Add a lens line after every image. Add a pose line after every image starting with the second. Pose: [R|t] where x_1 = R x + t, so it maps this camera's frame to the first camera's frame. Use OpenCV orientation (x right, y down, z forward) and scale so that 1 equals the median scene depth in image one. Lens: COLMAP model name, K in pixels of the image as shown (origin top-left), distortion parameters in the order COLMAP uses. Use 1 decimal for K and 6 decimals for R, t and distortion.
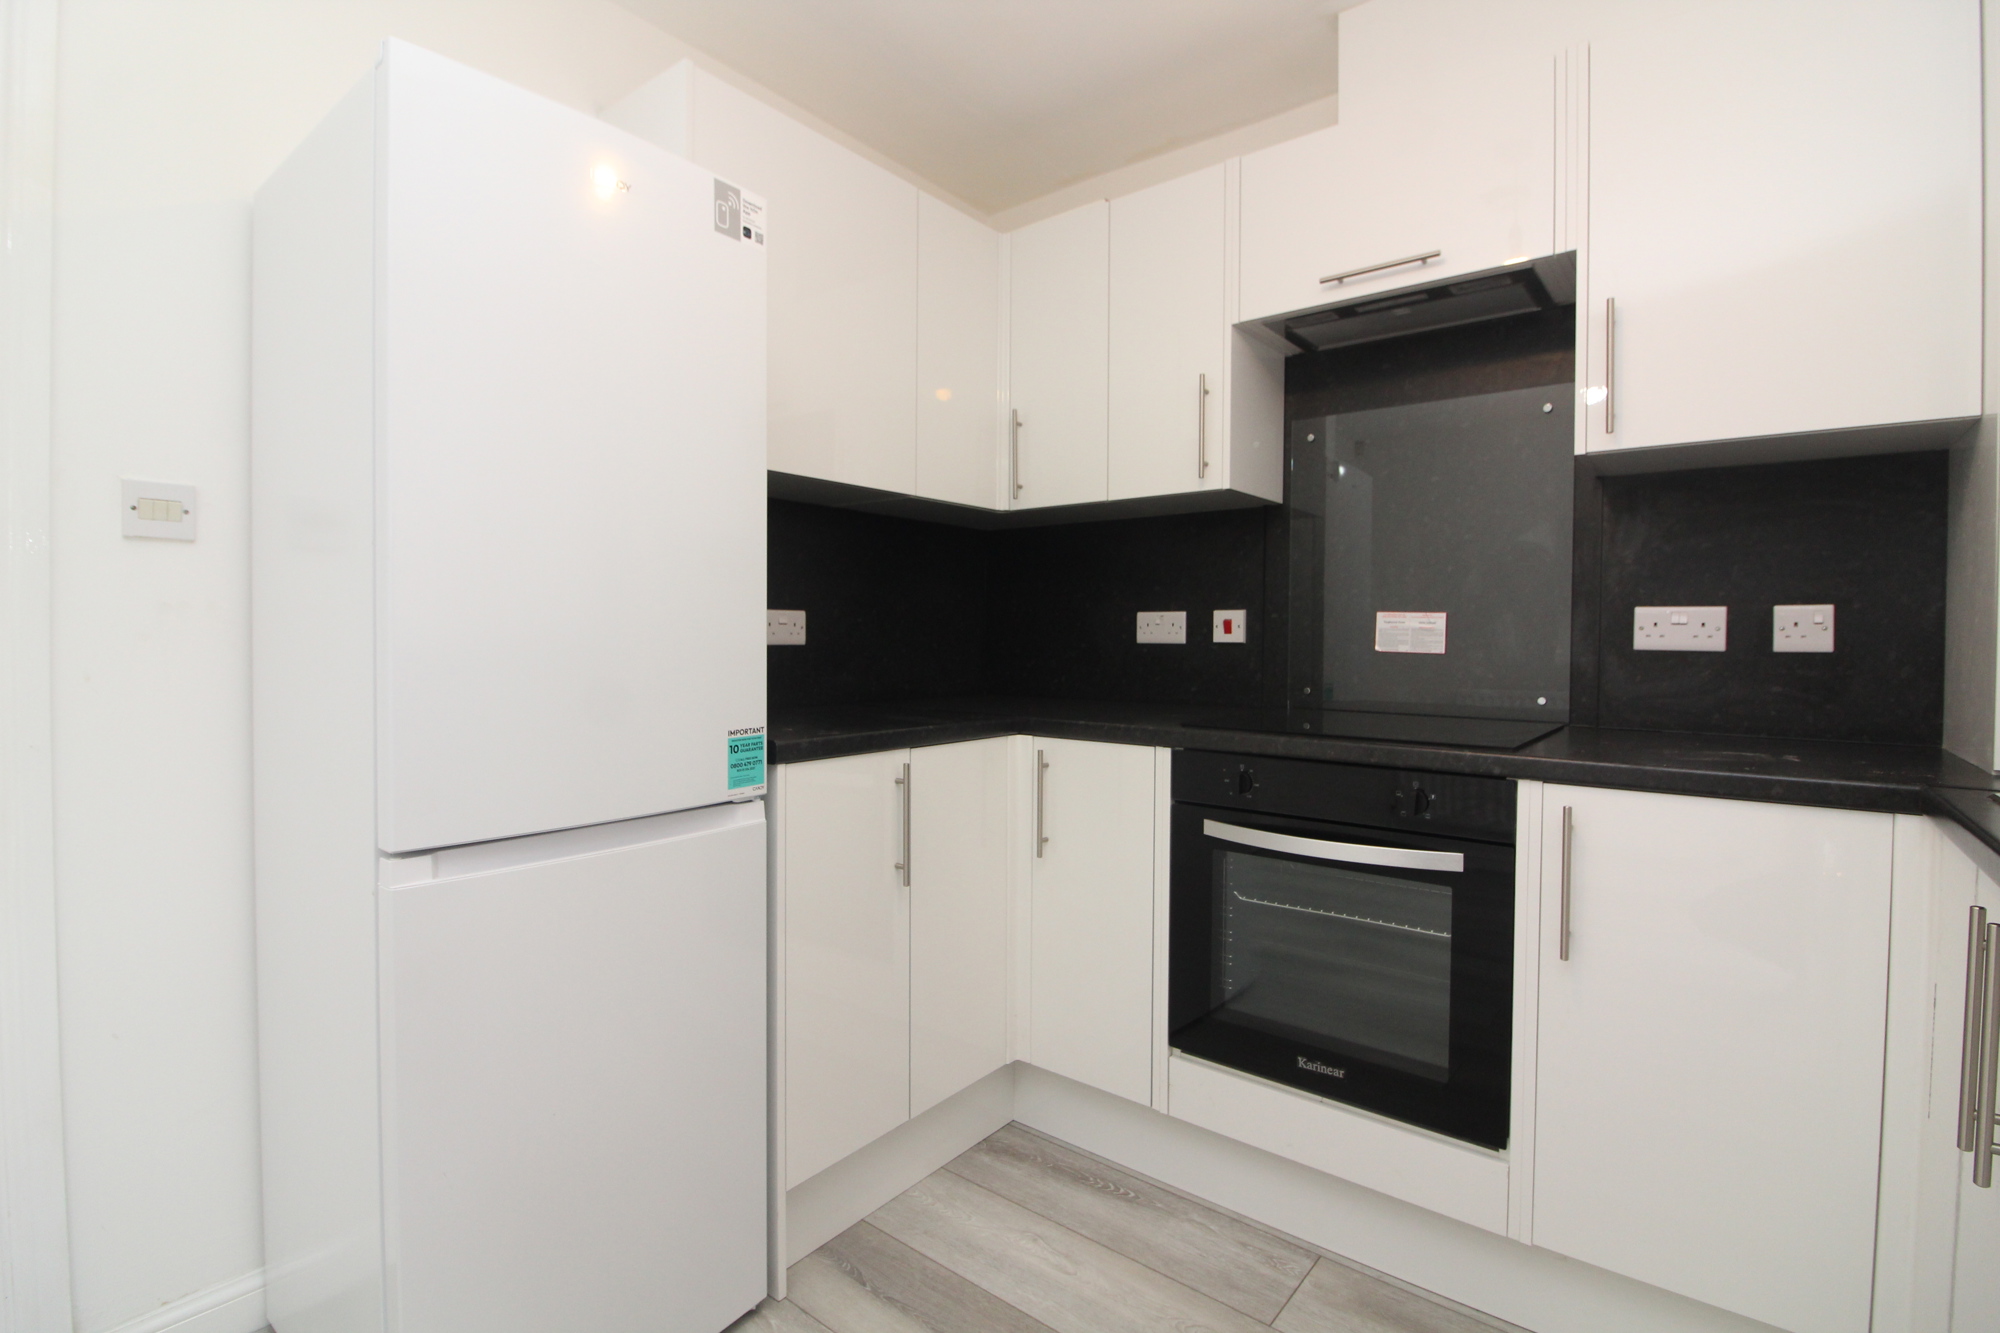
lens RADIAL K [[938.2, 0, 1003.4], [0, 938.2, 648.9], [0, 0, 1]] dist [-0.000058, -0.012746]
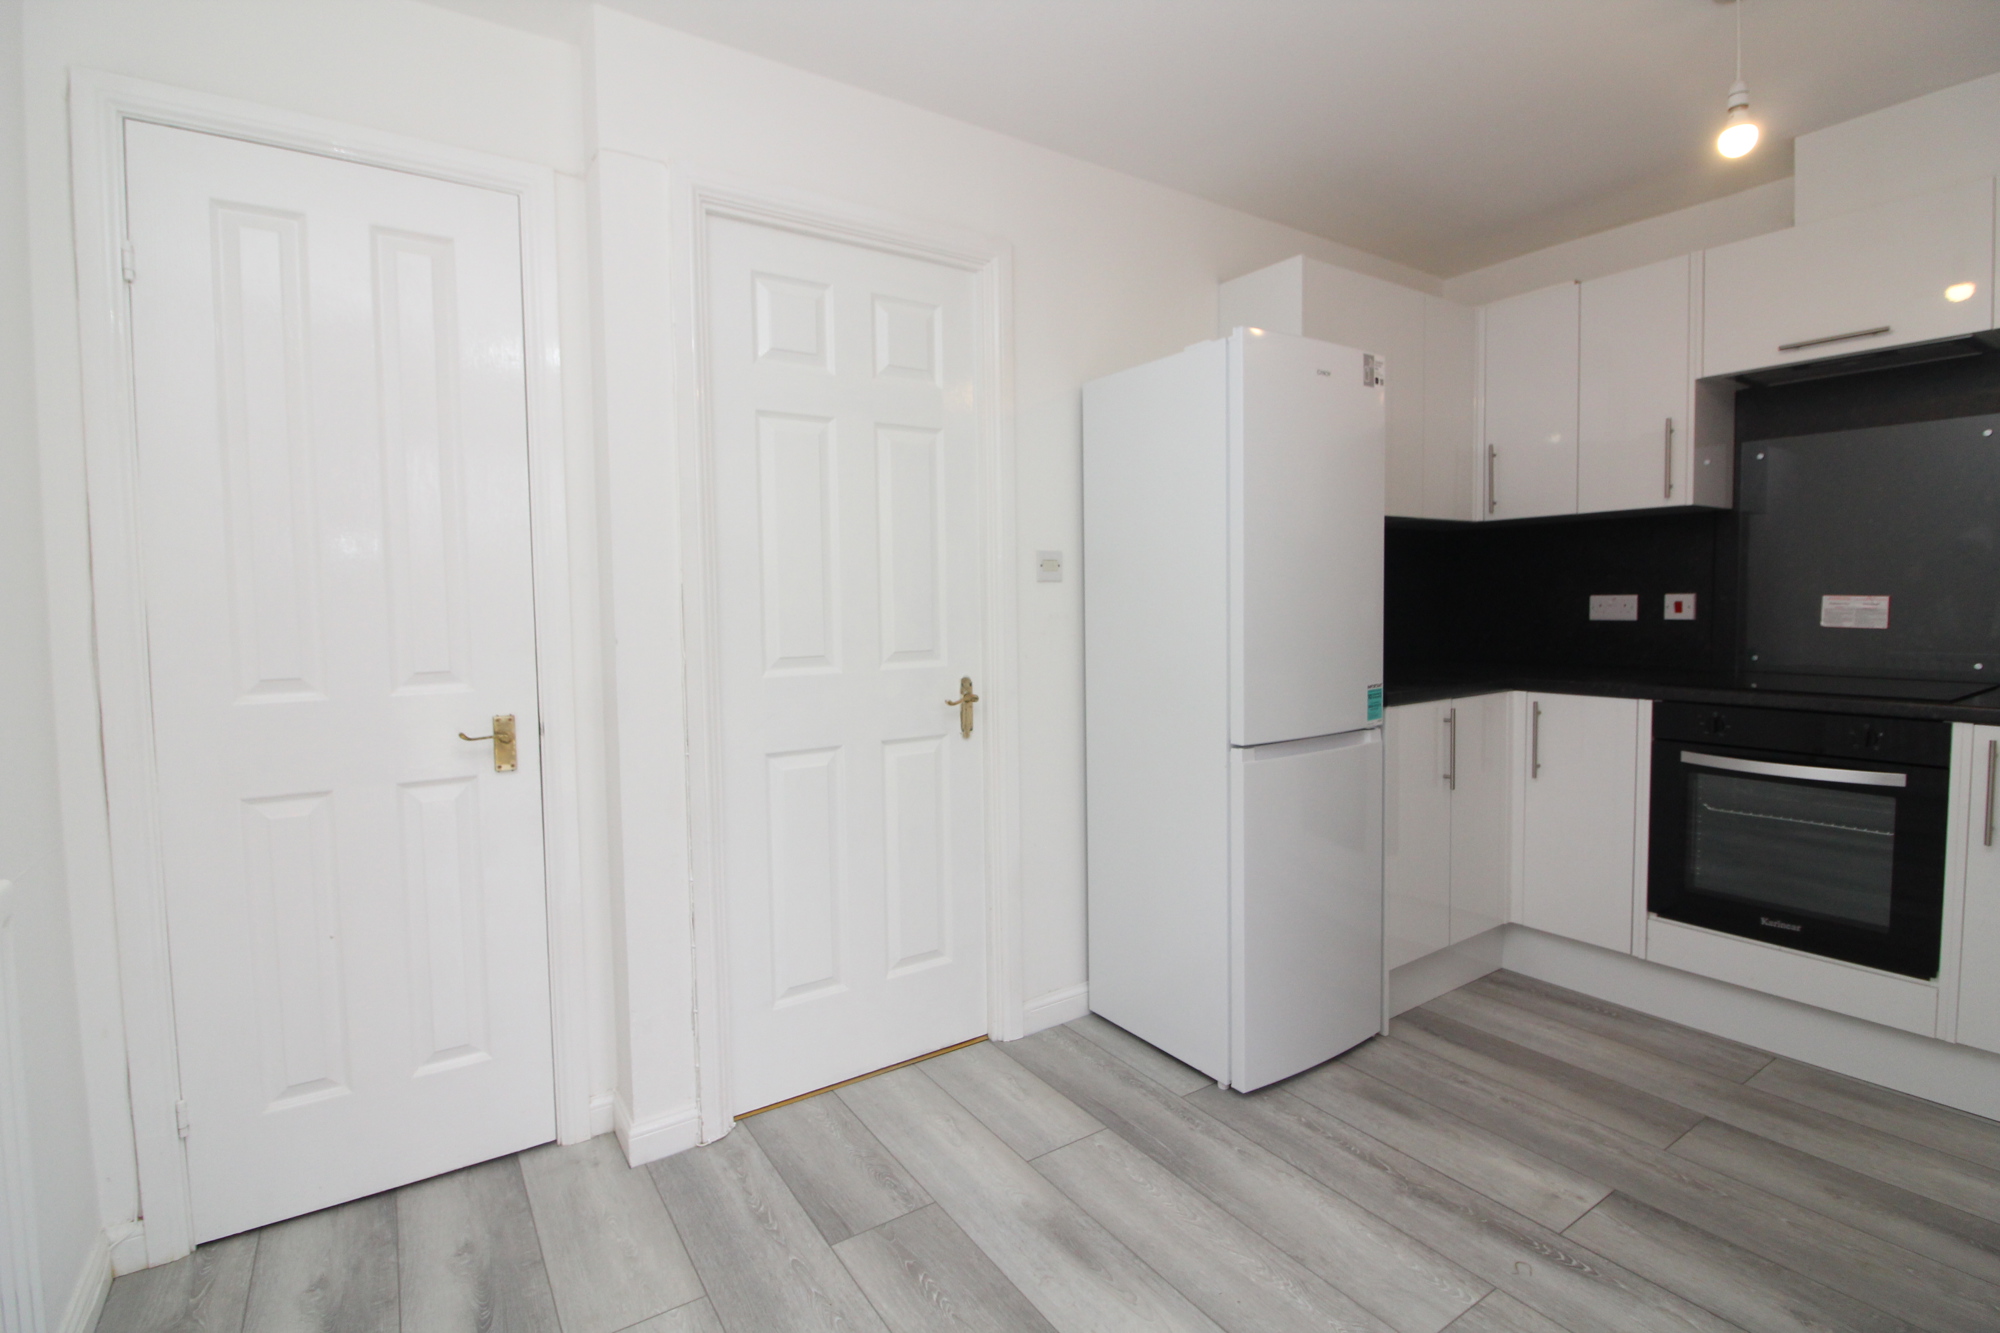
lens RADIAL K [[938.2, 0, 1003.4], [0, 938.2, 648.9], [0, 0, 1]] dist [-0.000058, -0.012746]
pose [[0.954087, -0.005789, -0.299474, -0.338057], [0.018201, 0.999086, 0.038672, -0.043836], [0.298977, -0.042347, 0.953320, -0.637644]]
